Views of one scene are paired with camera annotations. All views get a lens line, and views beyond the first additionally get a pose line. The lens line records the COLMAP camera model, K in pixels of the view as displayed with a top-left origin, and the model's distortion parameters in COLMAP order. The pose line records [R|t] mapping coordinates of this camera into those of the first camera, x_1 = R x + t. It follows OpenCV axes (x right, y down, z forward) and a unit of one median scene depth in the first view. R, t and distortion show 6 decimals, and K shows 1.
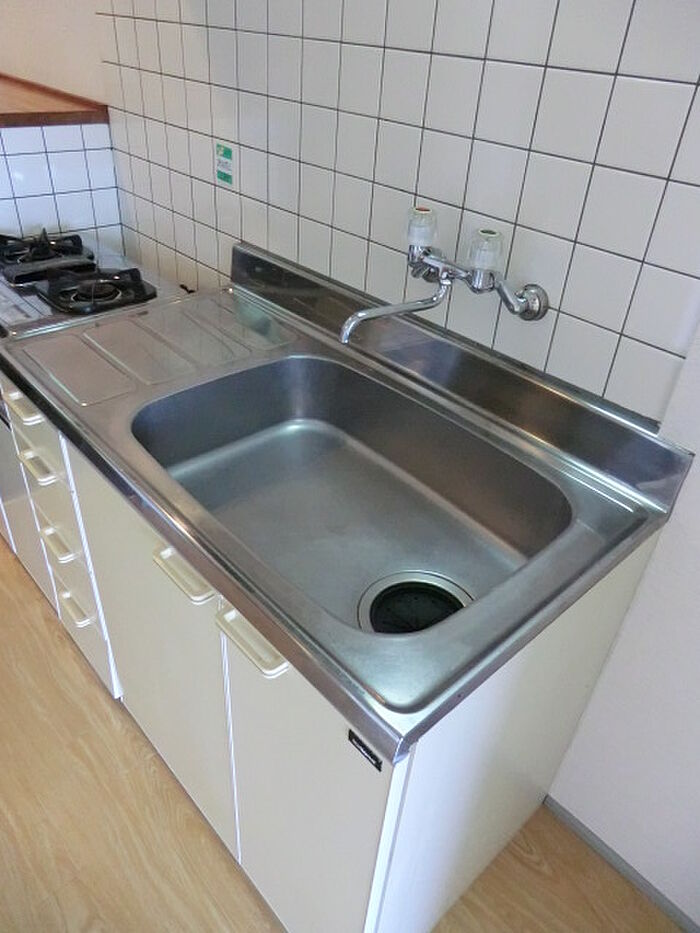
lens RADIAL K [[666.1, 0, 353.6], [0, 666.1, 466.6], [0, 0, 1]] dist [-0.104886, 0.123920]
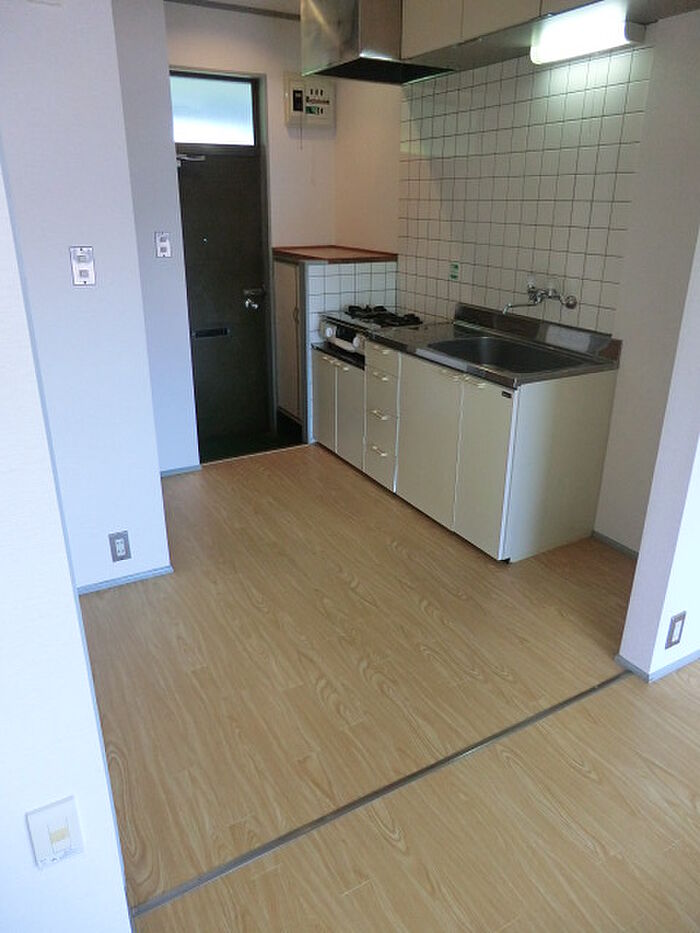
lens RADIAL K [[666.1, 0, 353.6], [0, 666.1, 466.6], [0, 0, 1]] dist [-0.104886, 0.123920]
pose [[0.971607, 0.029253, -0.234785, 0.031619], [-0.082280, 0.972166, -0.219370, 0.792787], [0.221833, 0.232460, 0.946970, -1.202272]]
